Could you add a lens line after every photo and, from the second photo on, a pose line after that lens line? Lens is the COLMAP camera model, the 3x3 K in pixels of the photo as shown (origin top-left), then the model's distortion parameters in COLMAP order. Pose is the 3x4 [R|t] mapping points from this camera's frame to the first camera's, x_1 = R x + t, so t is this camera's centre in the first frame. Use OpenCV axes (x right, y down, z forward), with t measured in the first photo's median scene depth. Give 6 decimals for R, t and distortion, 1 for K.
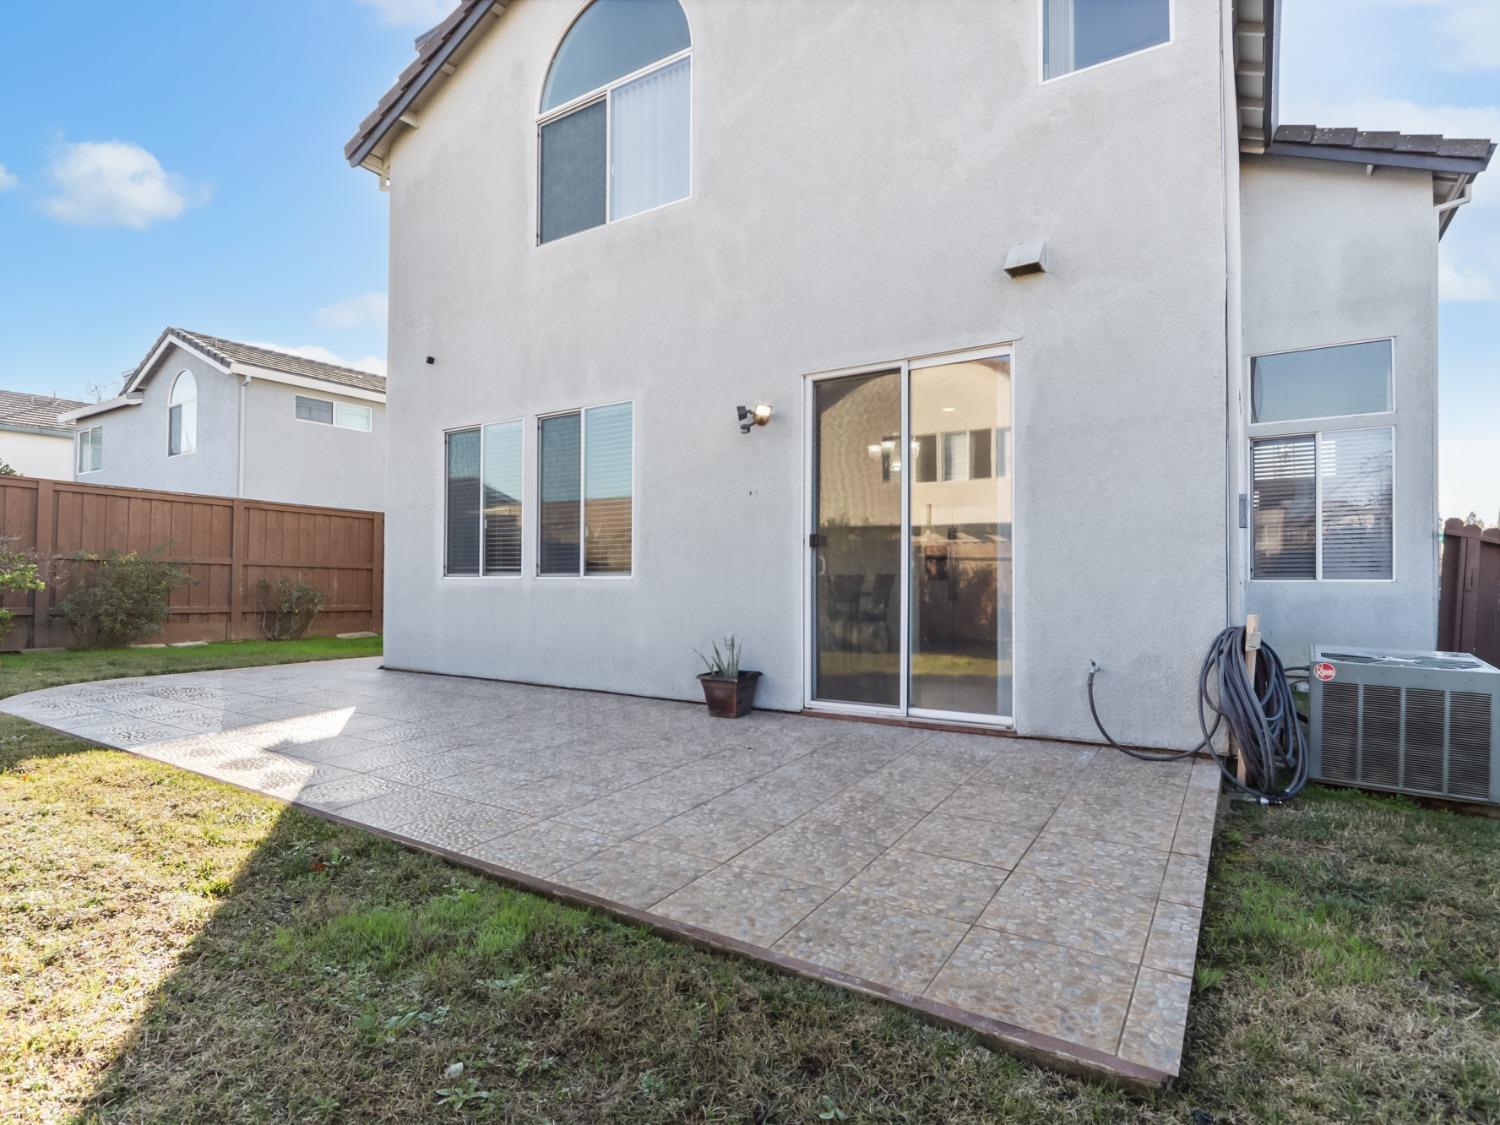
lens RADIAL K [[812.7, 0, 750.0], [0, 812.7, 562.5], [0, 0, 1]] dist [-0.042343, 0.000174]
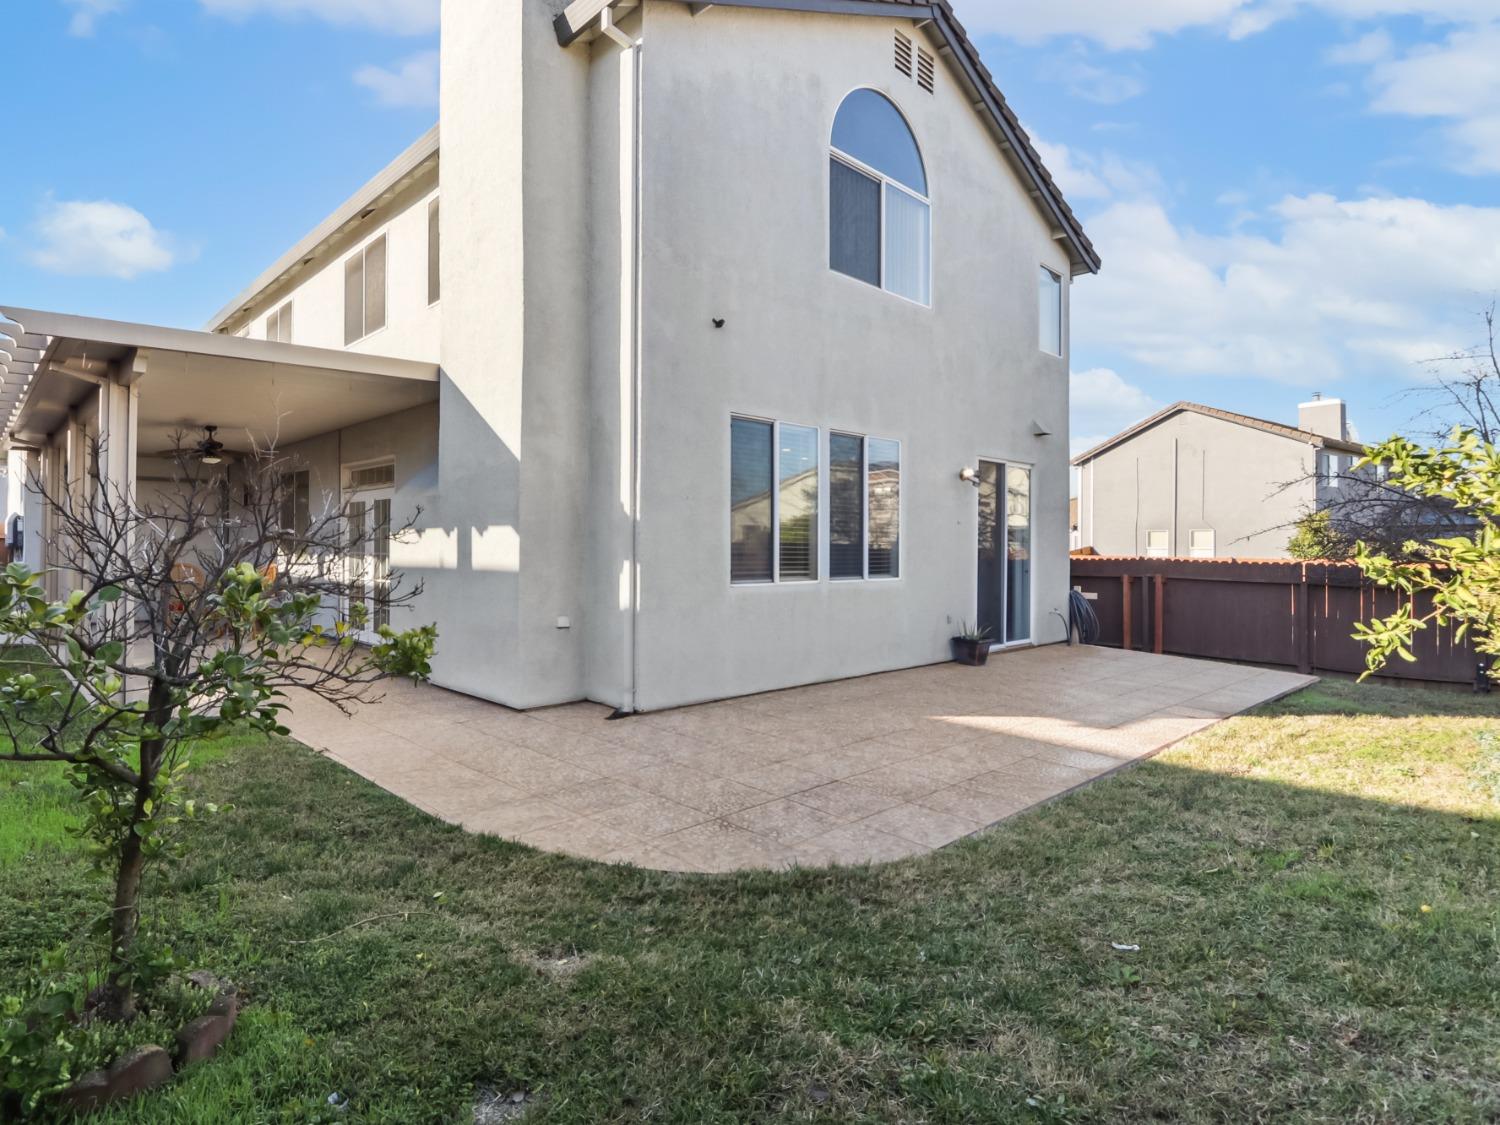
lens RADIAL K [[812.7, 0, 750.0], [0, 812.7, 562.5], [0, 0, 1]] dist [-0.042343, 0.000174]
pose [[0.214660, -0.002412, 0.976686, -1.358094], [-0.009809, 0.999941, 0.004625, -0.010147], [-0.976639, -0.010574, 0.214624, 0.889165]]
